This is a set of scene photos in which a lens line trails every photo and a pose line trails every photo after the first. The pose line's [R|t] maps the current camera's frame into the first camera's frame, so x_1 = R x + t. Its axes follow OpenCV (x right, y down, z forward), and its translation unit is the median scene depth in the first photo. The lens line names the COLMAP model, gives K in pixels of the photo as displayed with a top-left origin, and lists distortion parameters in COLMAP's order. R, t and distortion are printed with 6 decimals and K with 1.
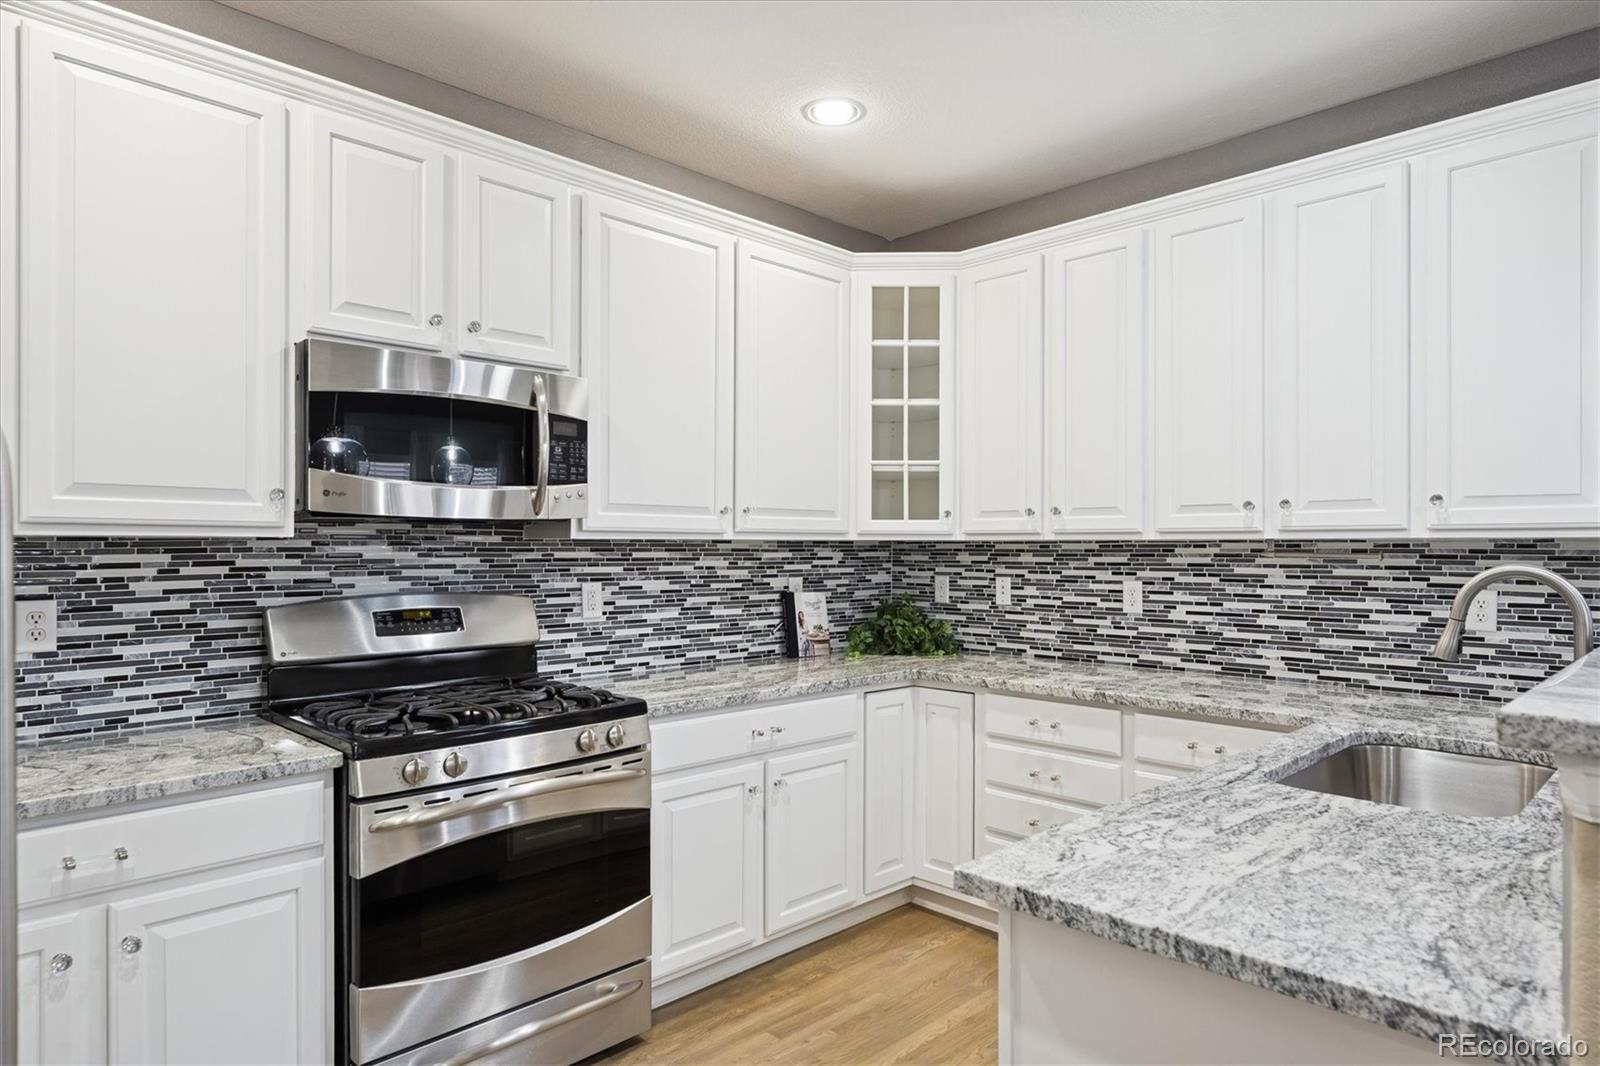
lens RADIAL K [[939.0, 0, 803.4], [0, 939.0, 535.3], [0, 0, 1]] dist [0.002673, 0.000220]
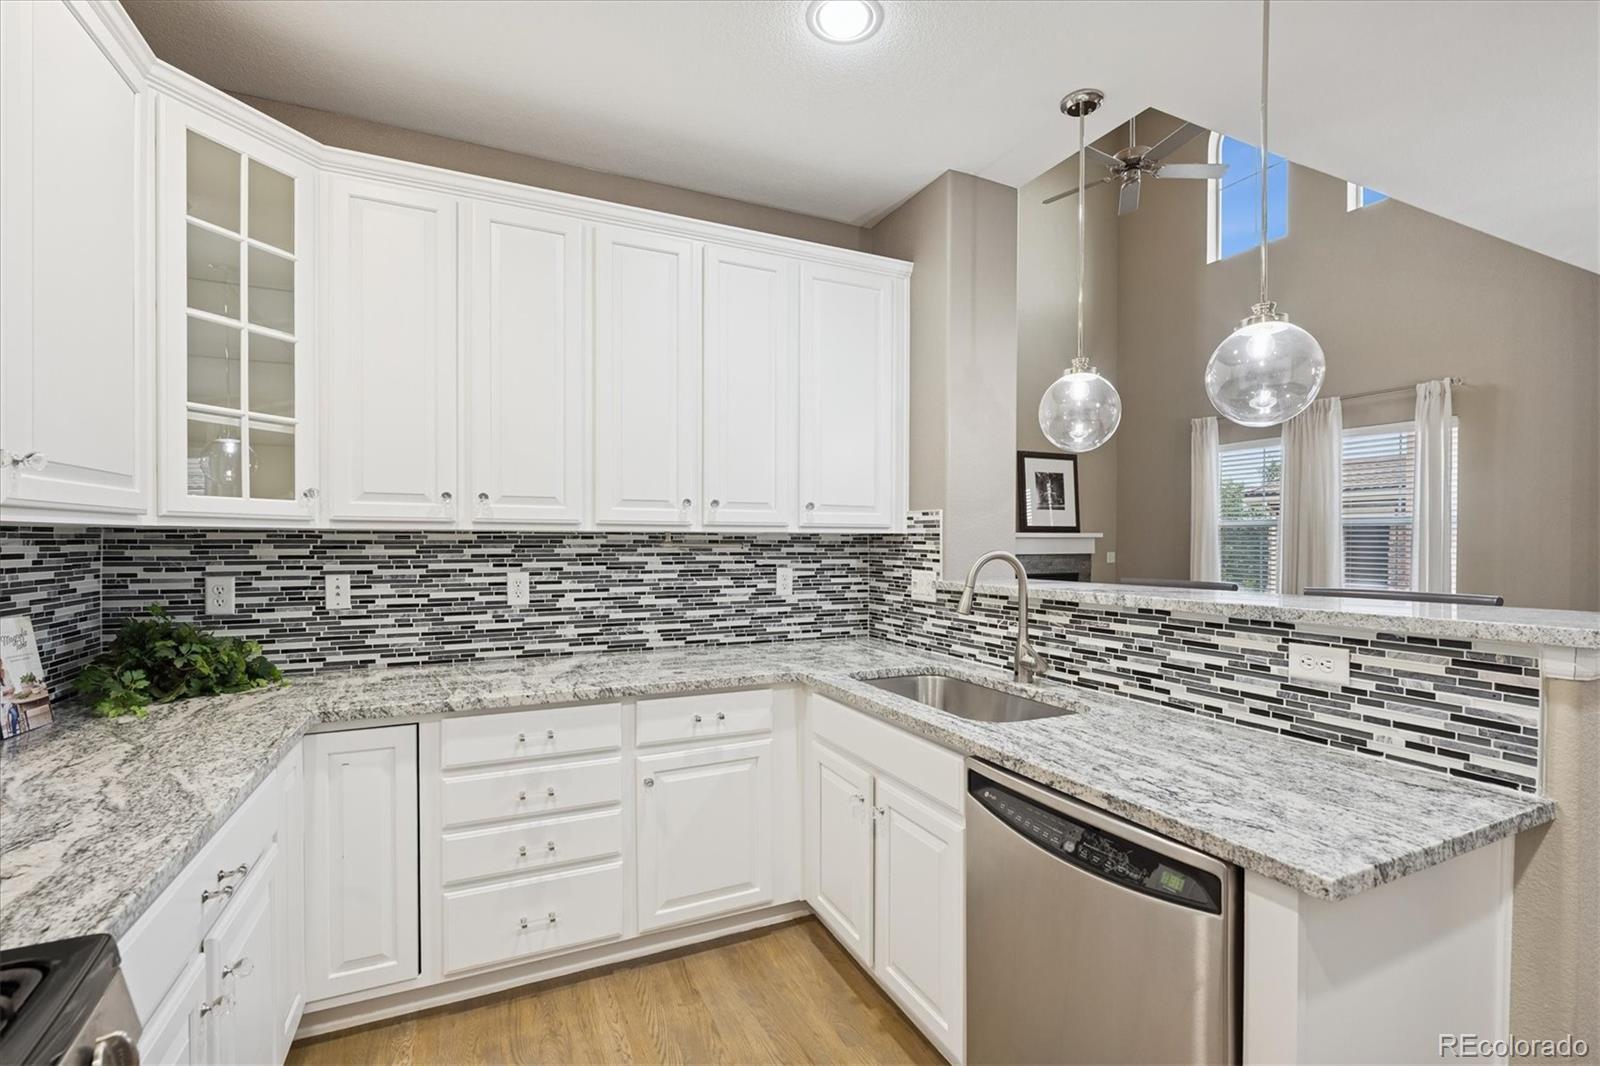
lens RADIAL K [[710.7, 0, 803.6], [0, 710.7, 543.4], [0, 0, 1]] dist [-0.005583, -0.000132]
pose [[0.336387, -0.005360, 0.941709, -0.260845], [-0.014948, 0.999827, 0.011030, 0.005436], [-0.941605, -0.017787, 0.336249, 0.479389]]
